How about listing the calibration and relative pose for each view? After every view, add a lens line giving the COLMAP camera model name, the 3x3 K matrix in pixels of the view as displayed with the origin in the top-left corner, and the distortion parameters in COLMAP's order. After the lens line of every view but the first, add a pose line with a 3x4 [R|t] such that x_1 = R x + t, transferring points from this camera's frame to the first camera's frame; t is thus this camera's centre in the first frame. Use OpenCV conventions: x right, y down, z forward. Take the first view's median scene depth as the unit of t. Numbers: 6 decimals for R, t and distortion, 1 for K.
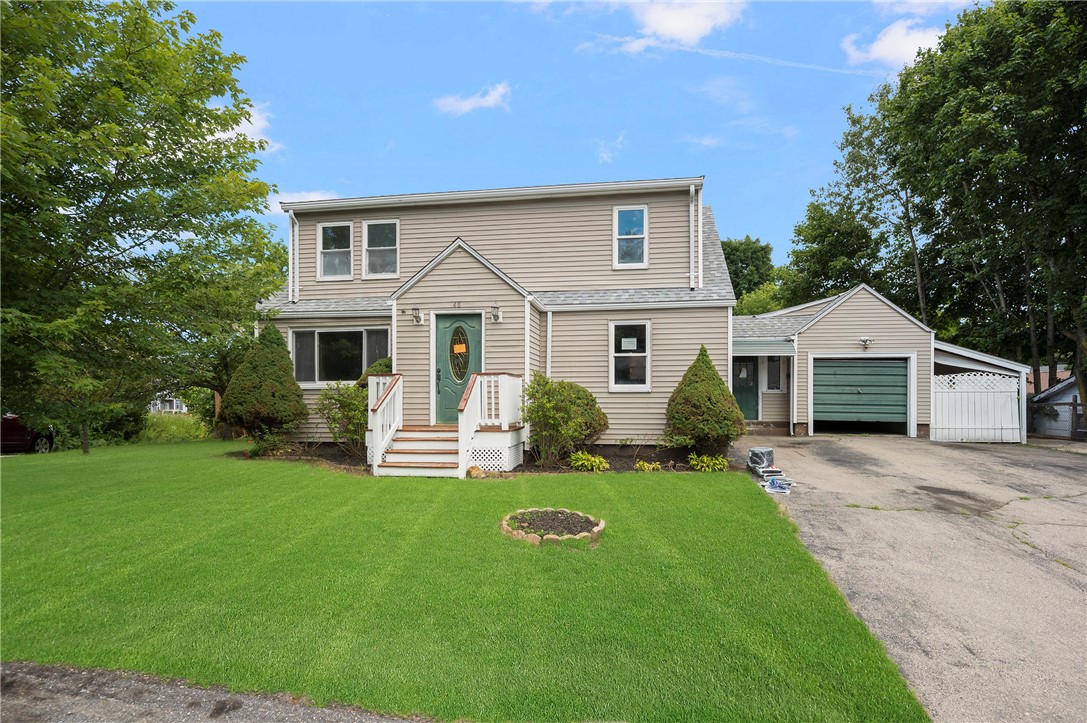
lens RADIAL K [[590.3, 0, 550.6], [0, 590.3, 405.7], [0, 0, 1]] dist [0.000084, 0.000193]
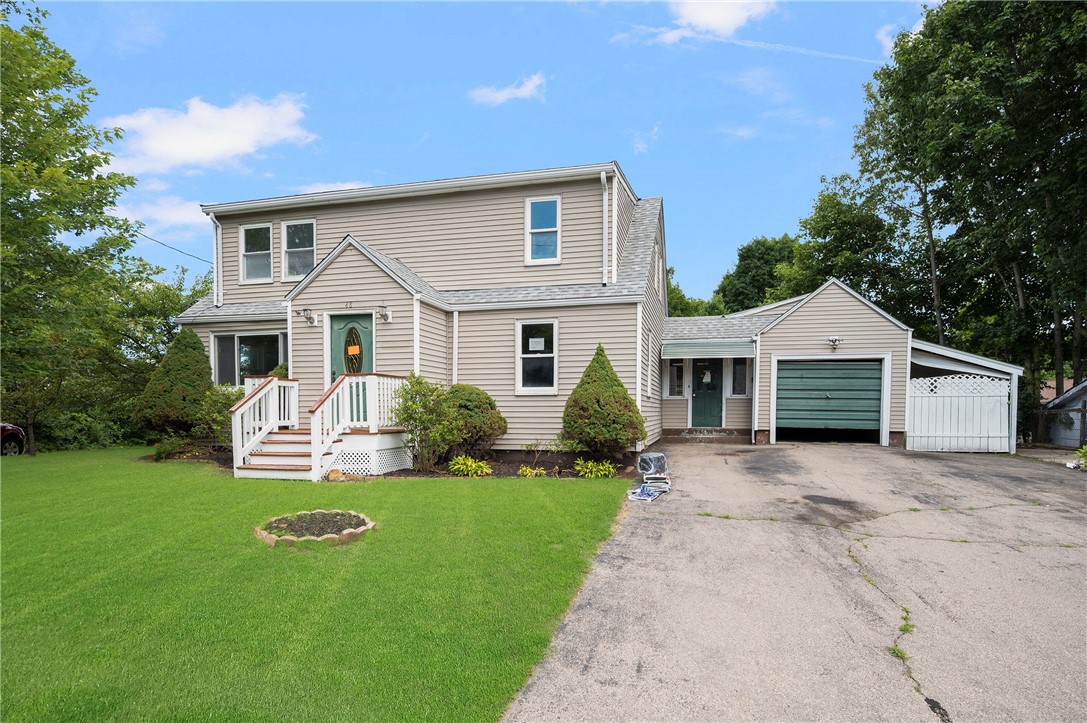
lens RADIAL K [[601.9, 0, 543.3], [0, 601.9, 441.4], [0, 0, 1]] dist [-0.001420, 0.000386]
pose [[0.996003, 0.004658, -0.089202, 0.229222], [-0.000977, 0.999148, 0.041268, 0.011271], [0.089318, -0.041015, 0.995158, 0.031100]]
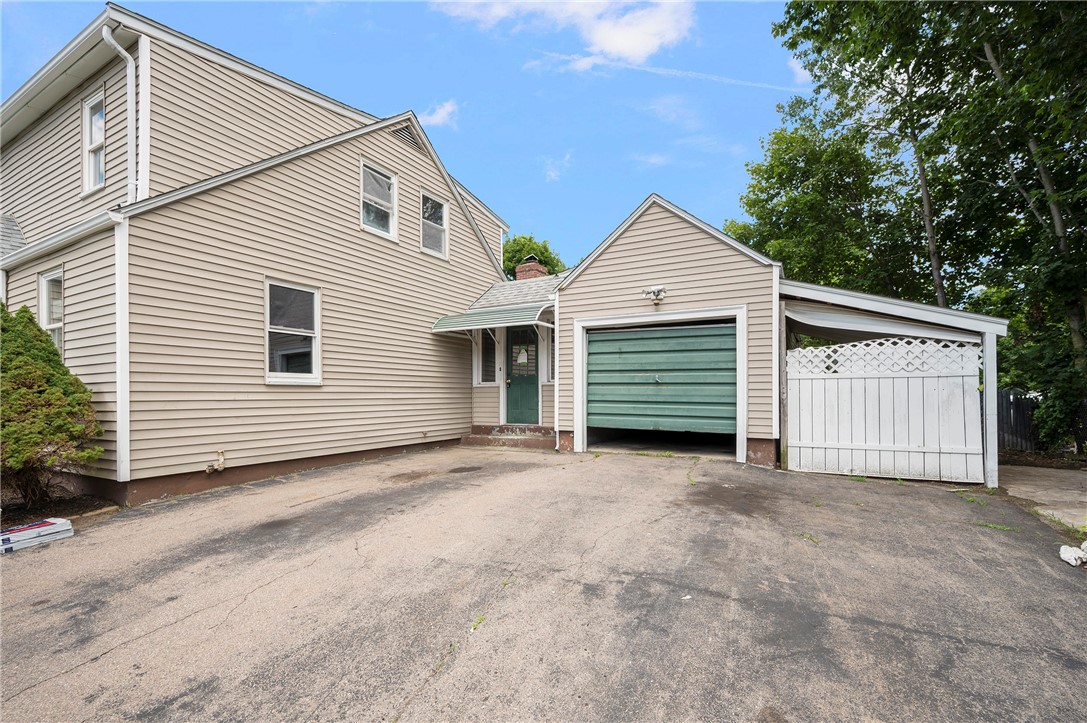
lens RADIAL K [[477.7, 0, 545.4], [0, 477.7, 397.6], [0, 0, 1]] dist [-0.015354, -0.000062]
pose [[0.935985, -0.001511, -0.352036, 0.818261], [-0.001408, 0.999967, -0.008035, -0.003551], [0.352036, 0.008017, 0.935952, 0.717677]]
